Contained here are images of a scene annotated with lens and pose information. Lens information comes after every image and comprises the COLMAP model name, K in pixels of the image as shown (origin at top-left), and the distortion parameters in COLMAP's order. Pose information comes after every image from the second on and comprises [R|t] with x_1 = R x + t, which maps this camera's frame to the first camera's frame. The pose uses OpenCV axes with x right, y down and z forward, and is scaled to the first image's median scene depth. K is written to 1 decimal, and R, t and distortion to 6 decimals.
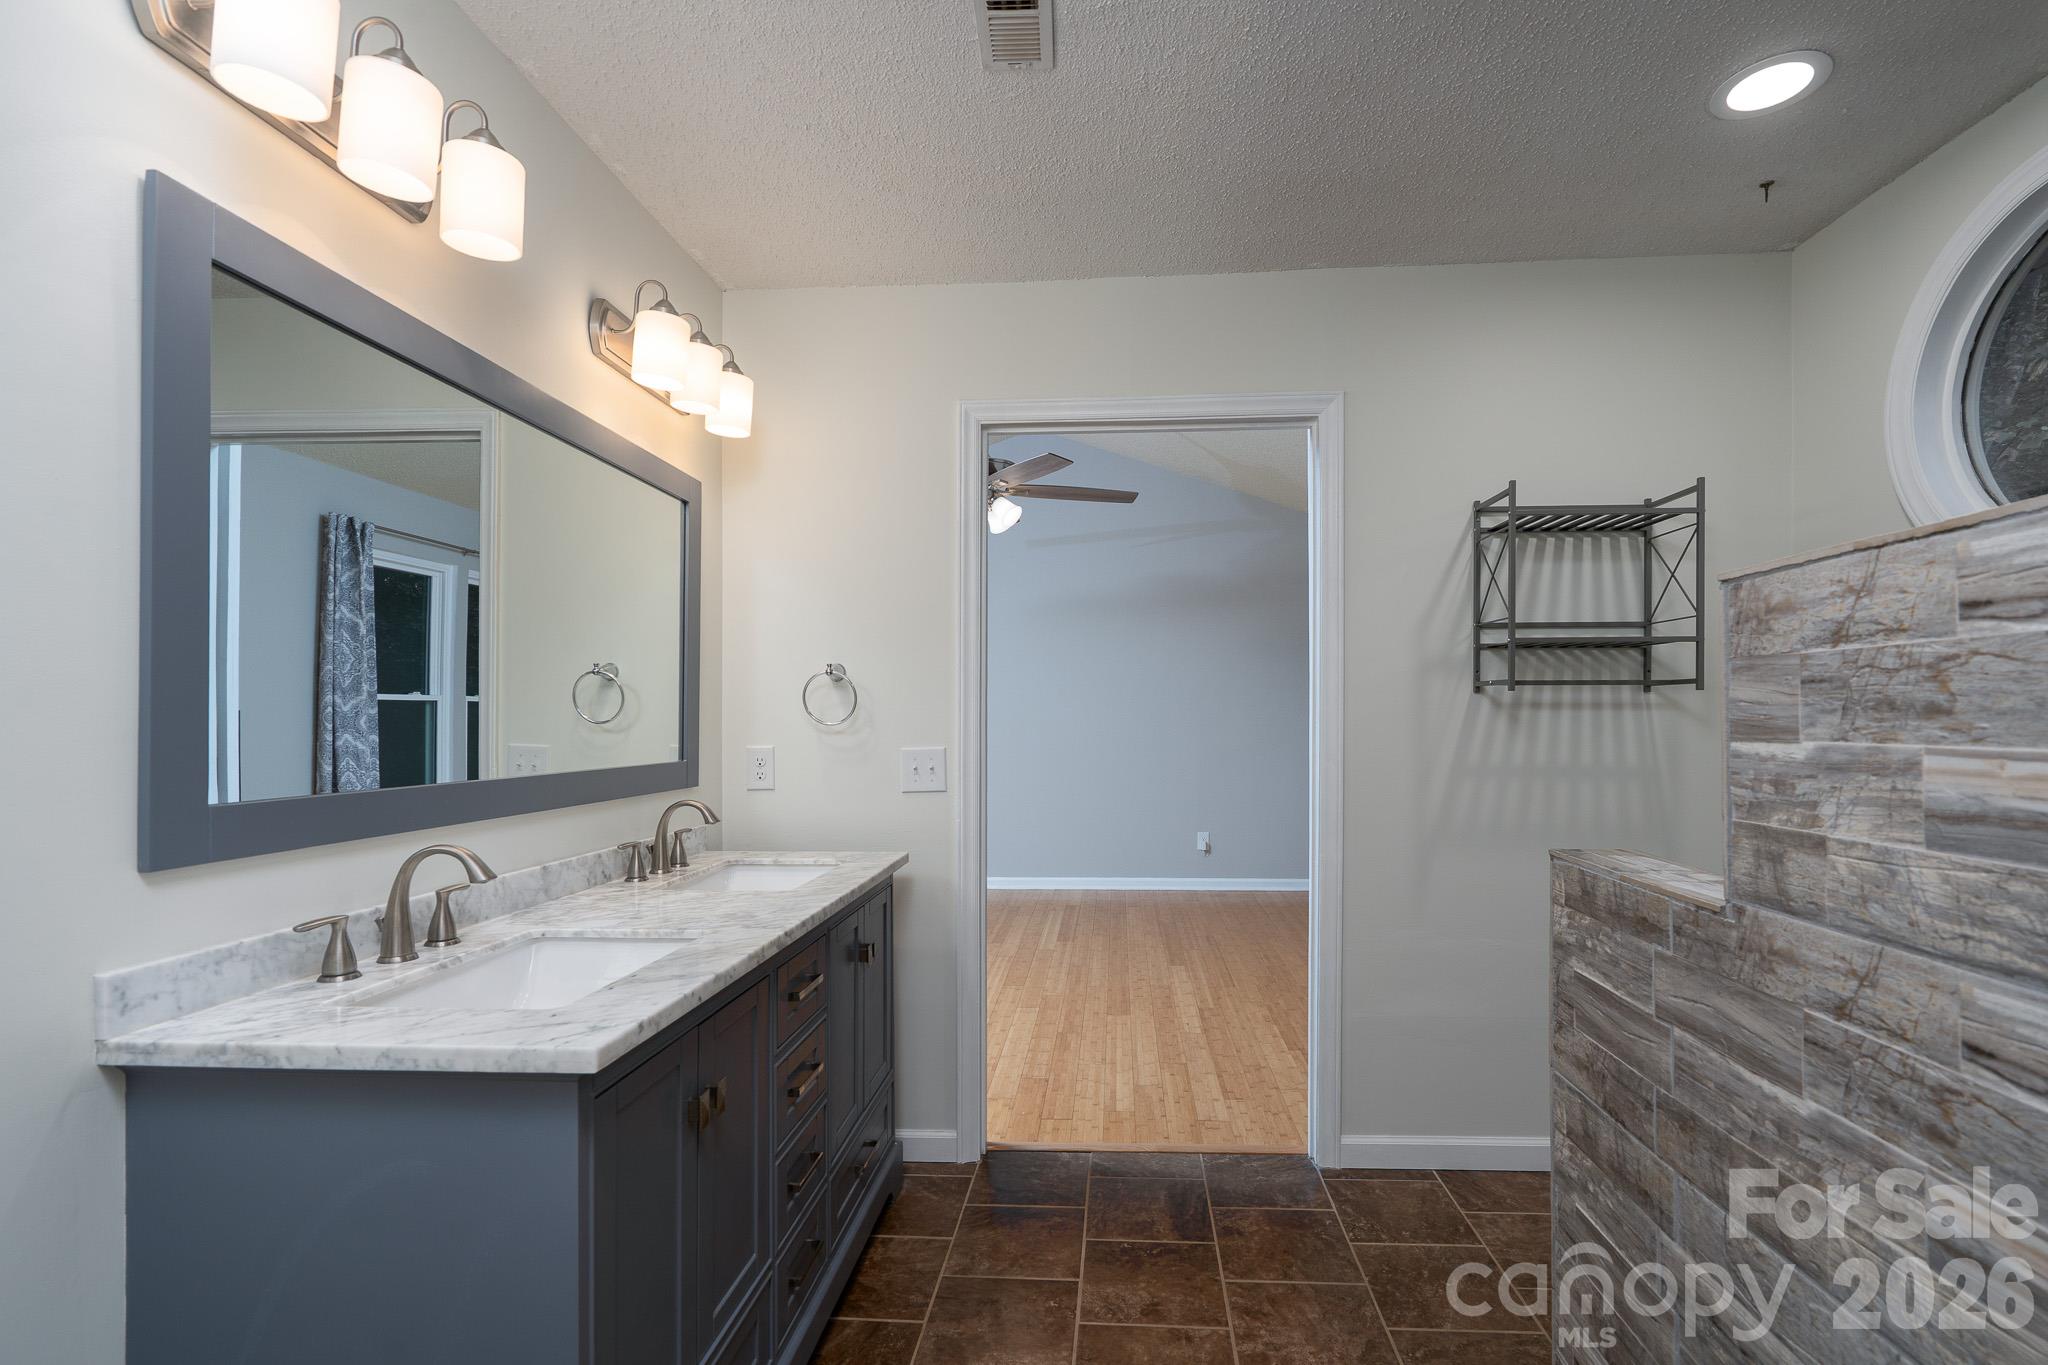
lens RADIAL K [[964.8, 0, 1058.8], [0, 964.8, 714.8], [0, 0, 1]] dist [-0.004704, 0.000019]
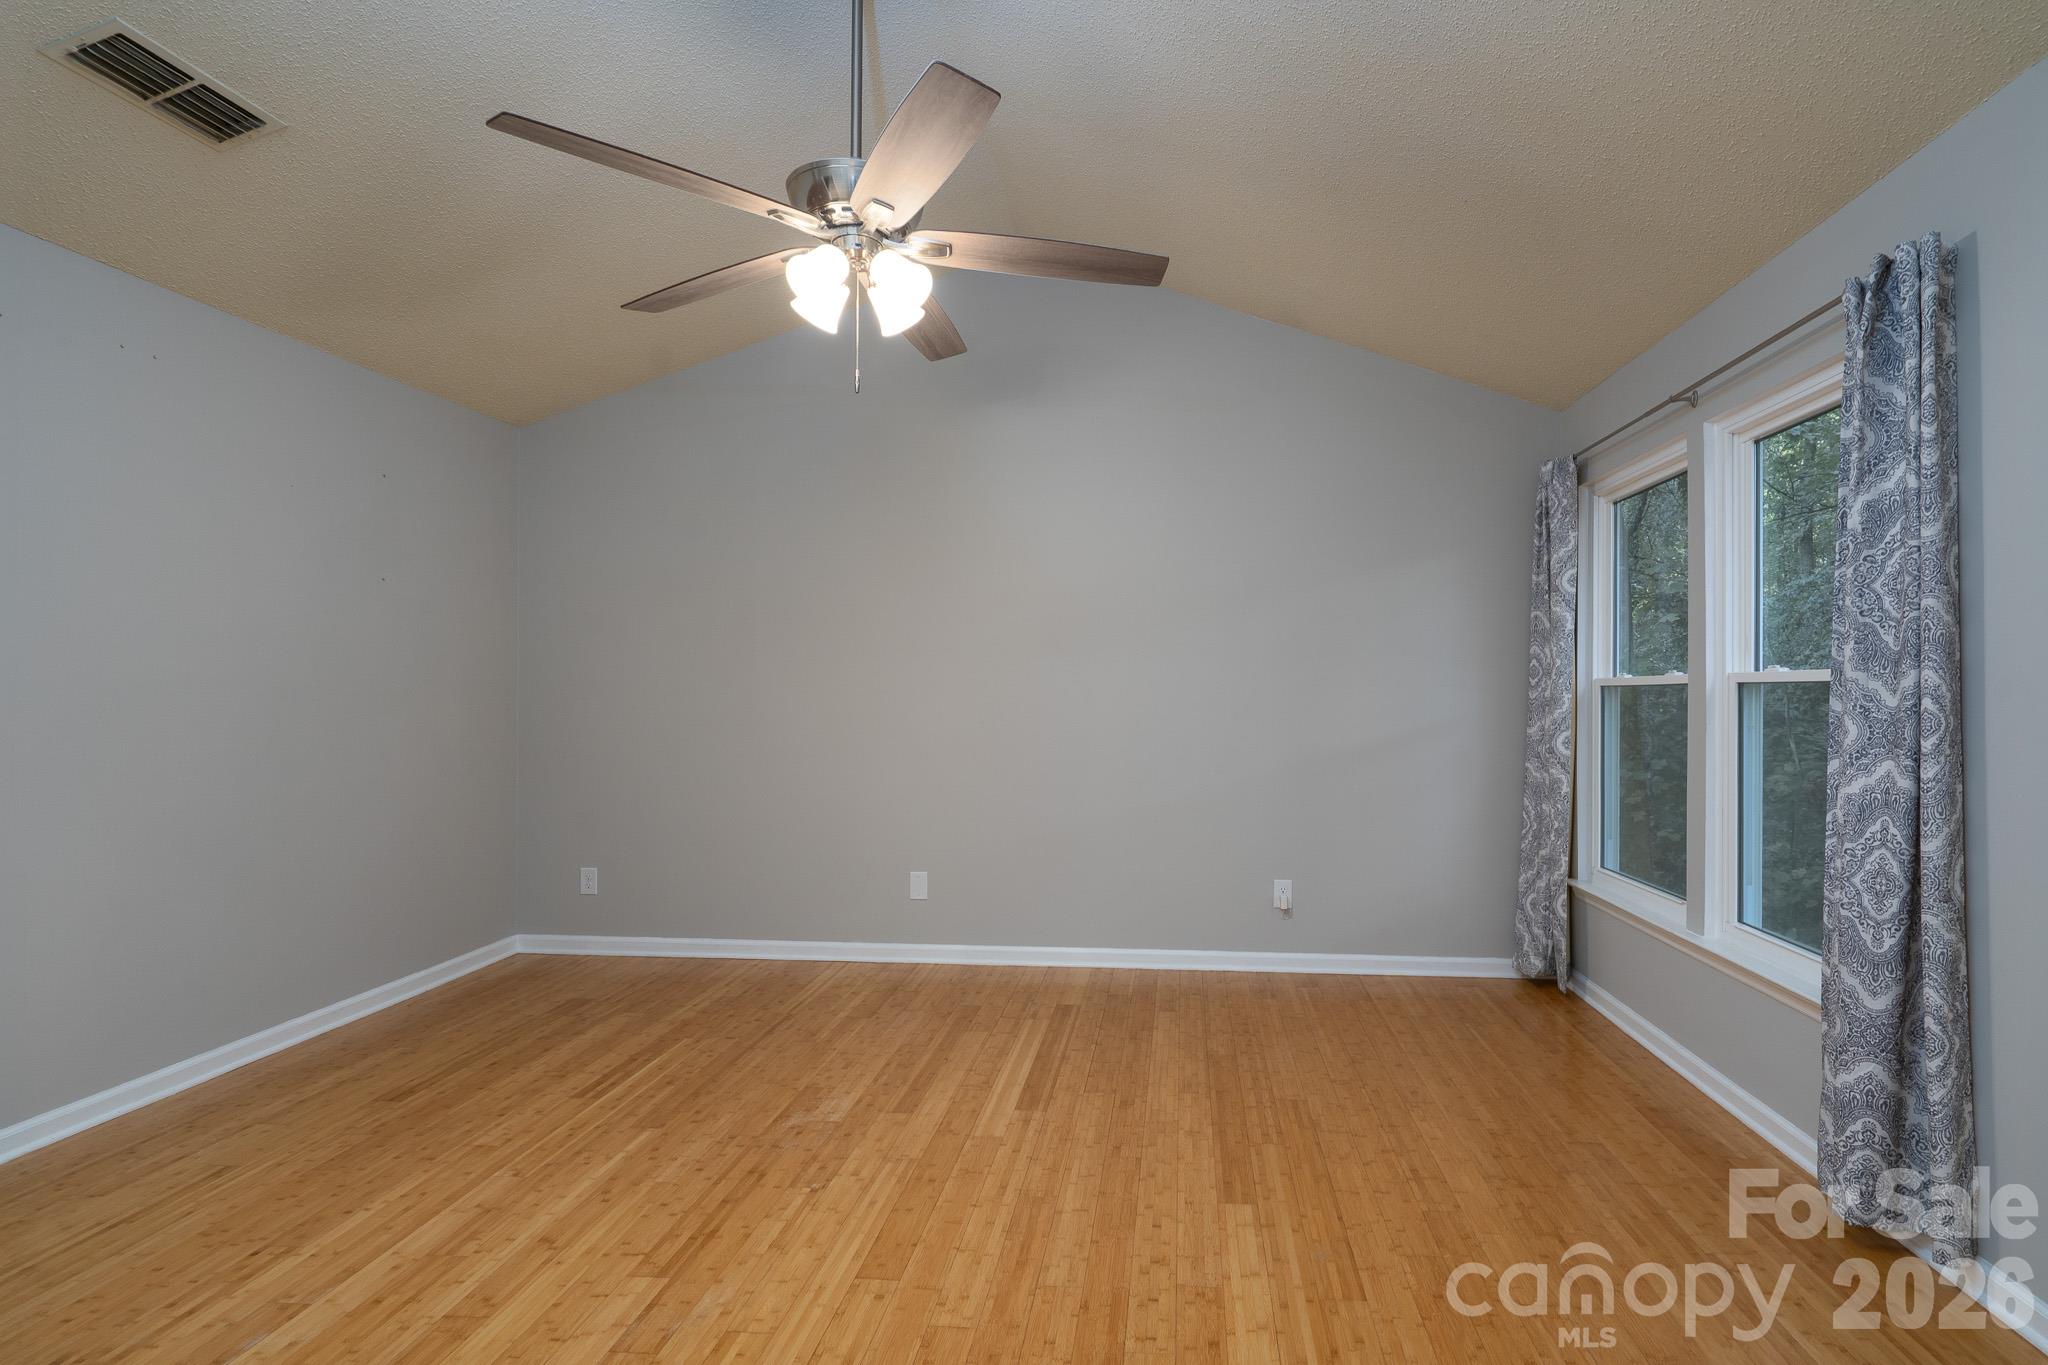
lens RADIAL K [[989.7, 0, 1071.4], [0, 989.7, 688.1], [0, 0, 1]] dist [-0.002287, 0.000175]
pose [[0.998676, 0.000361, -0.051431, 0.063551], [-0.000650, 0.999984, -0.005600, 0.001357], [0.051428, 0.005626, 0.998661, 0.487434]]
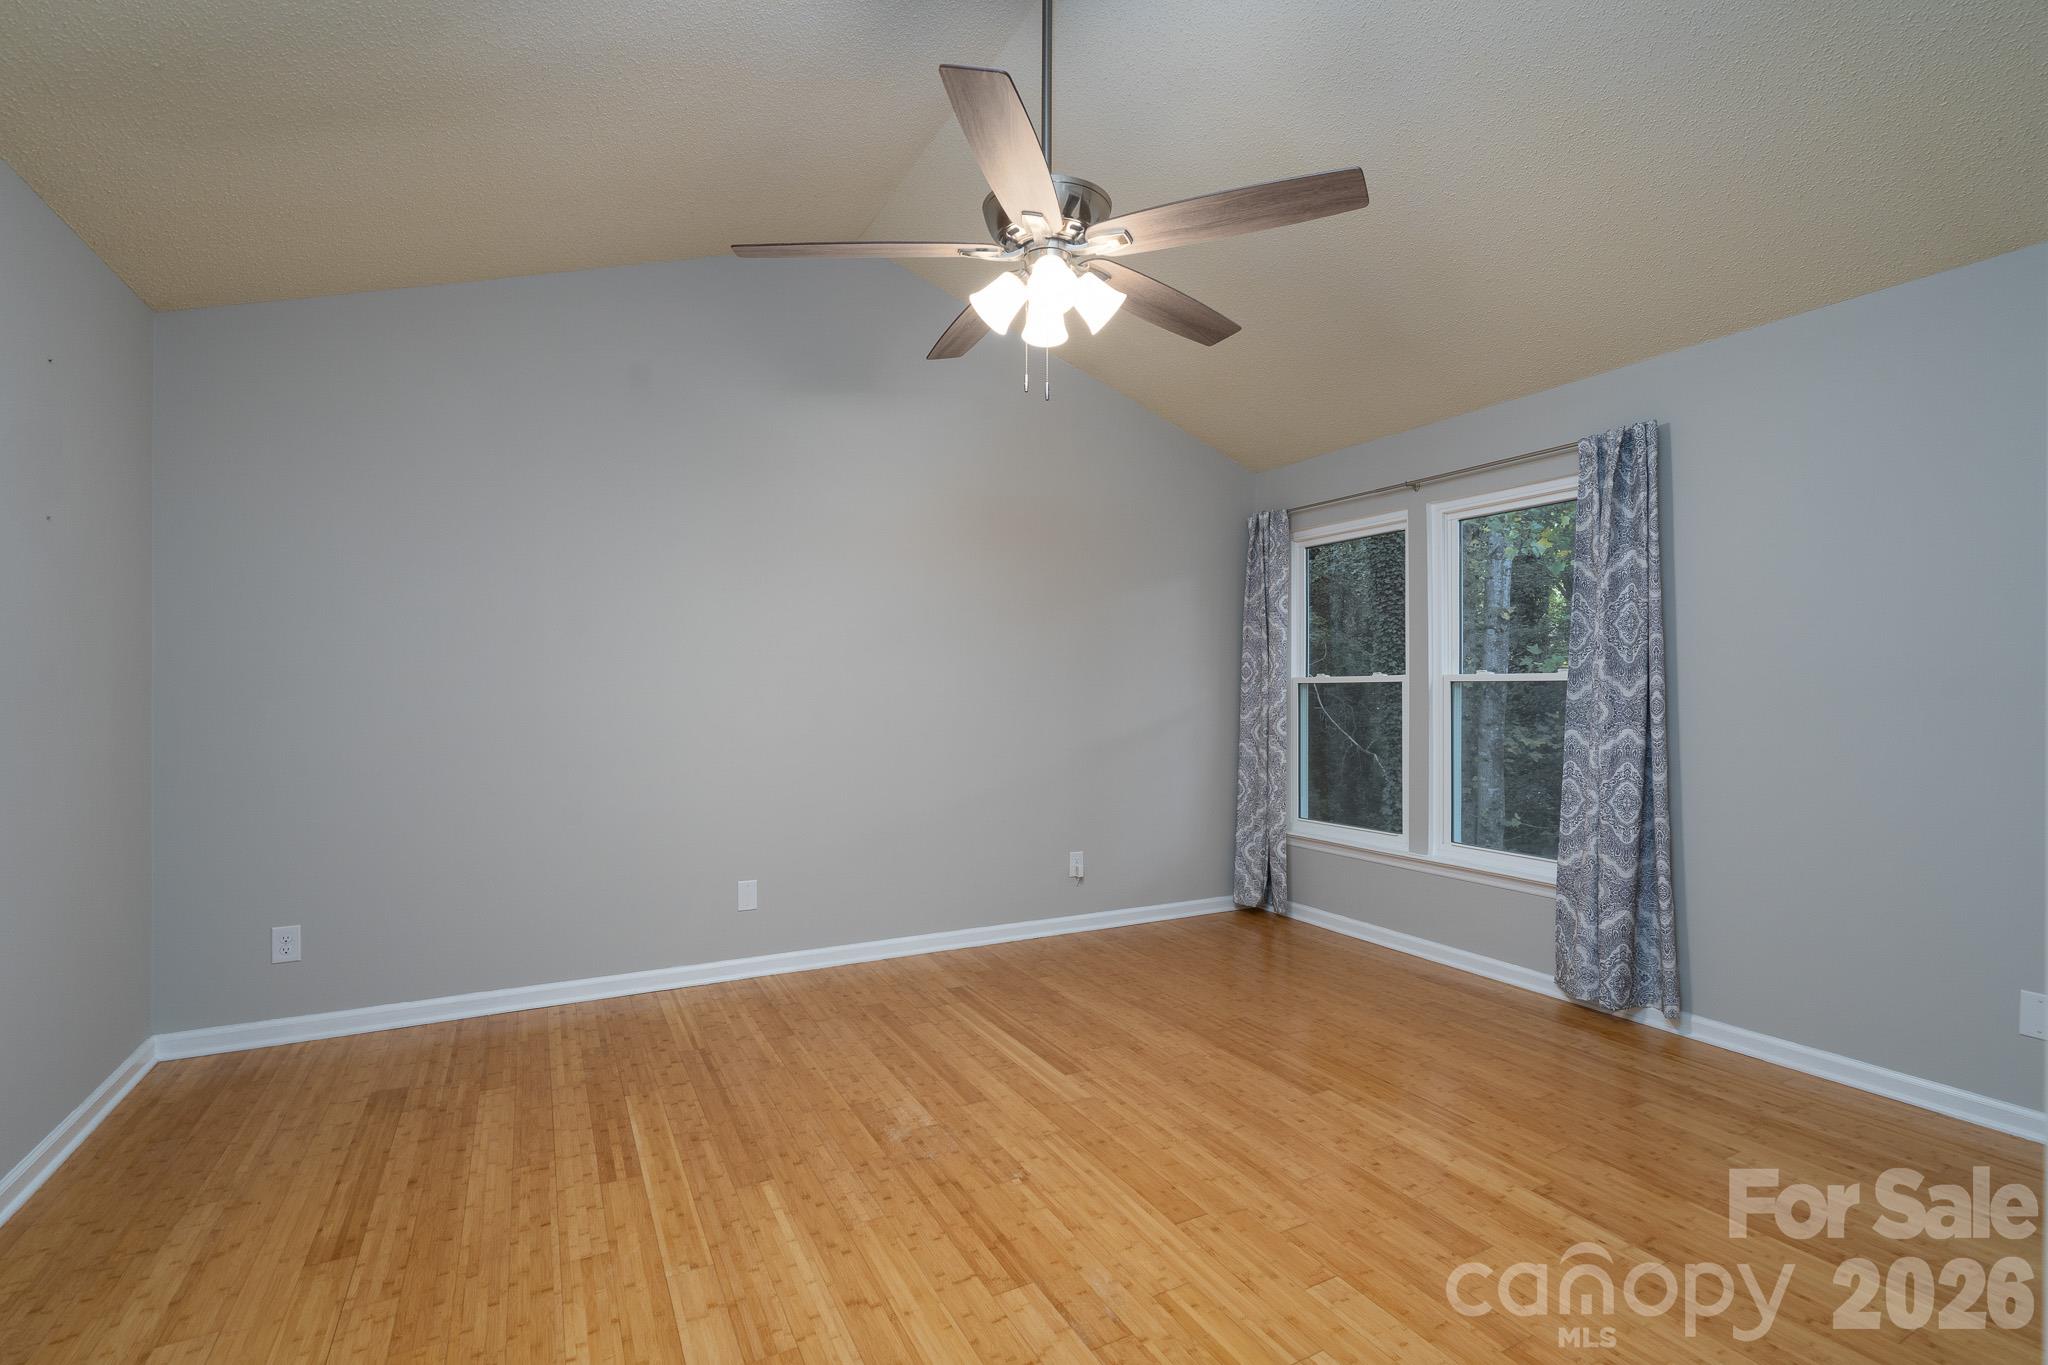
lens RADIAL K [[970.6, 0, 1024.0], [0, 970.6, 682.5], [0, 0, 1]] dist [-0.001460, 0.000349]
pose [[0.861049, 0.002703, 0.508514, -0.353647], [0.000882, 0.999976, -0.006808, 0.000986], [-0.508520, 0.006310, 0.861027, 0.552010]]
